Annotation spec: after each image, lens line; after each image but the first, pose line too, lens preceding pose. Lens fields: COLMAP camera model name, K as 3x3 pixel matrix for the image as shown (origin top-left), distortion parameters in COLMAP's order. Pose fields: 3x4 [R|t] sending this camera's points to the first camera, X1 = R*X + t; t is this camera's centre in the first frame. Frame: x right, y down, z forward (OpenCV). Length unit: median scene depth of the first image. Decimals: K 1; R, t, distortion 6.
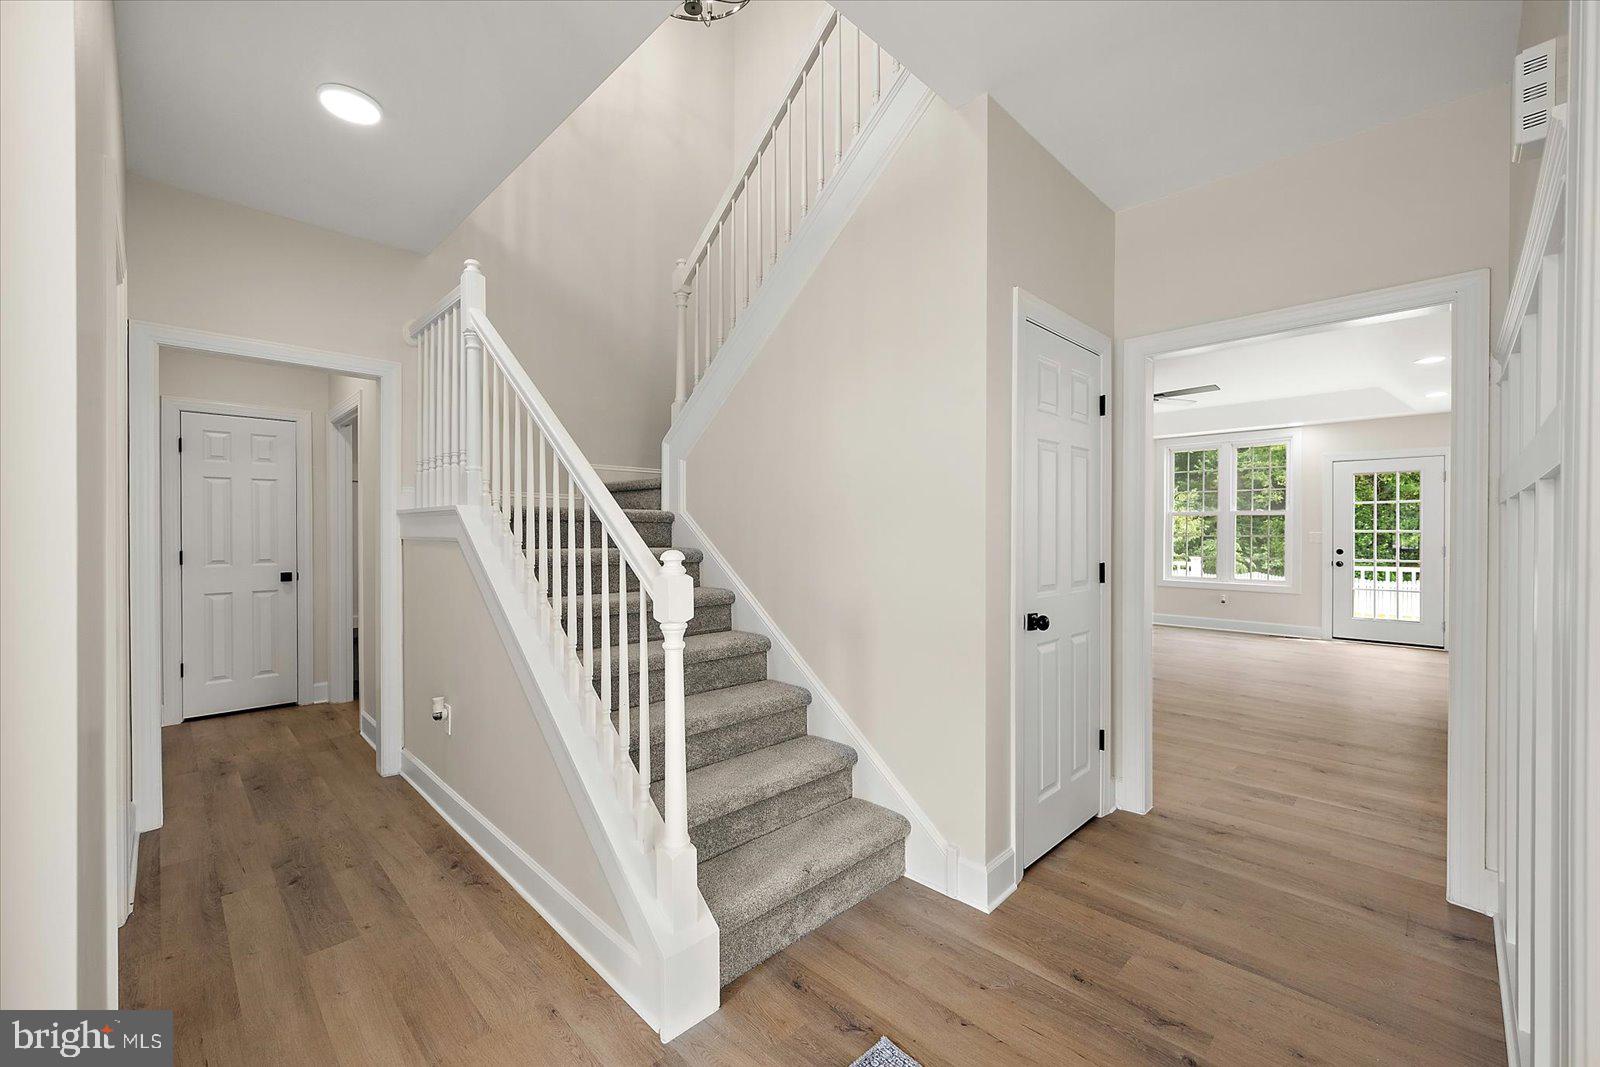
lens RADIAL K [[637.5, 0, 800.0], [0, 637.5, 533.5], [0, 0, 1]] dist [0.000241, -0.000085]
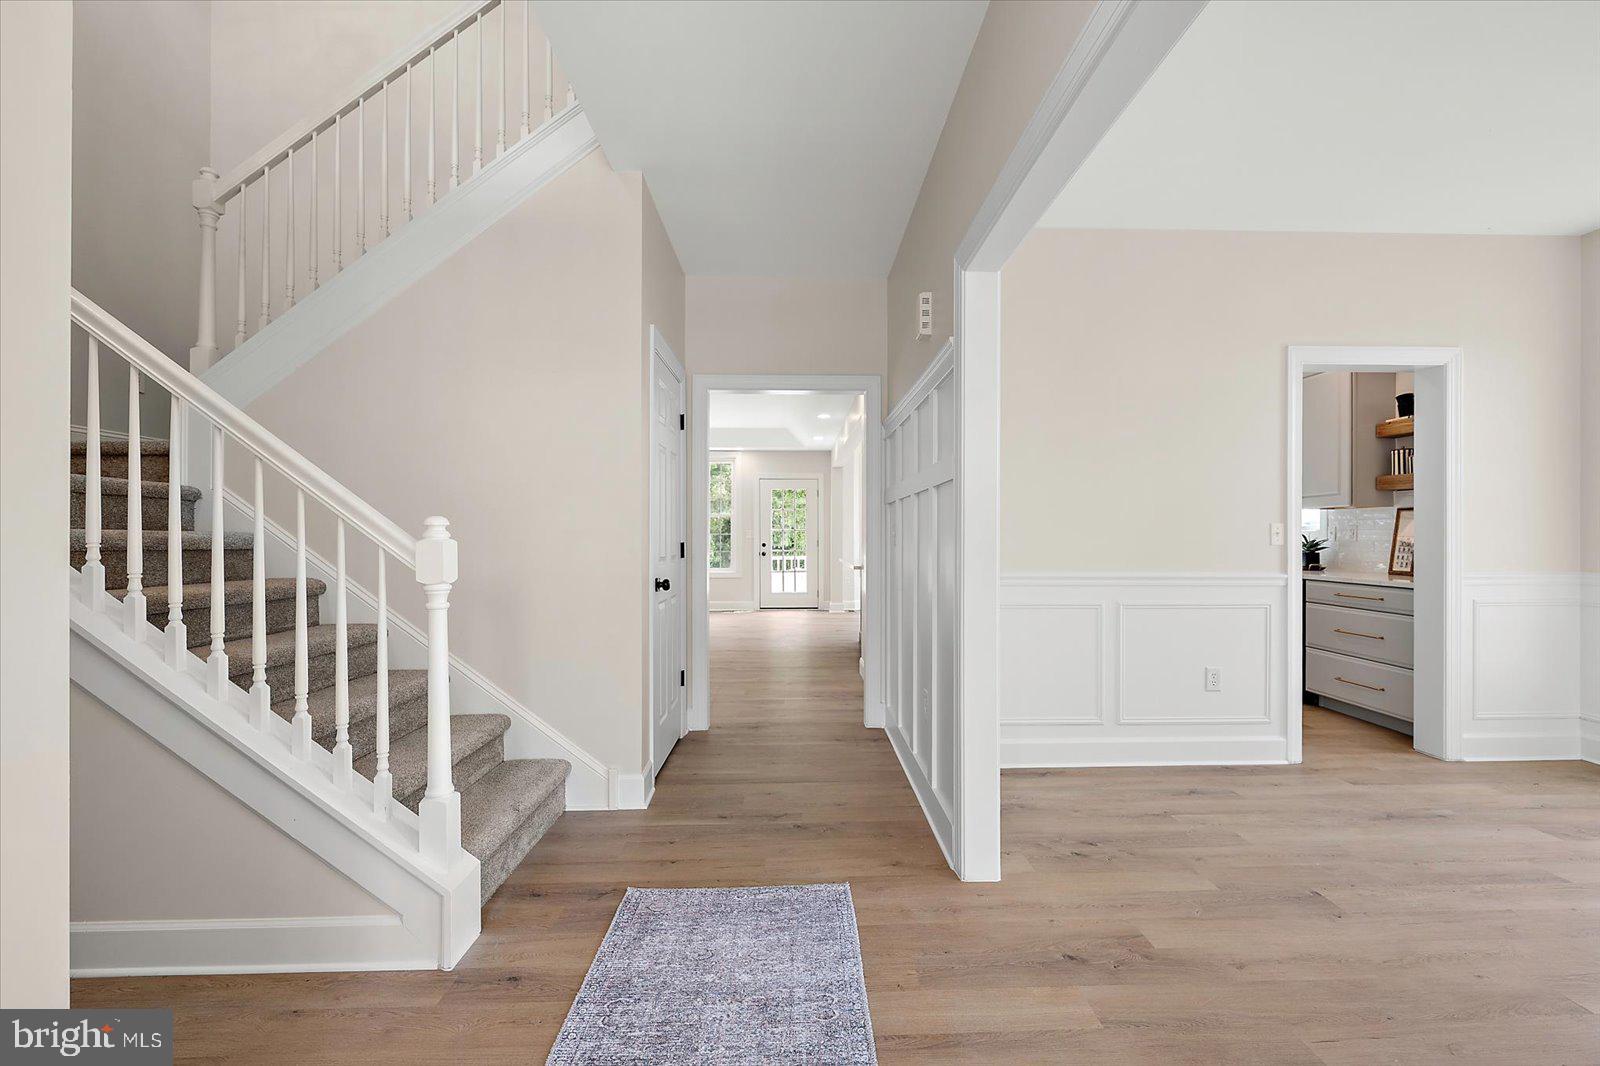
lens RADIAL K [[668.5, 0, 800.0], [0, 668.5, 533.0], [0, 0, 1]] dist [-0.001240, -0.000225]
pose [[0.691912, 0.004036, 0.721971, -0.426490], [0.002846, 0.999961, -0.008317, 0.047279], [-0.721976, 0.007809, 0.691874, -0.148585]]
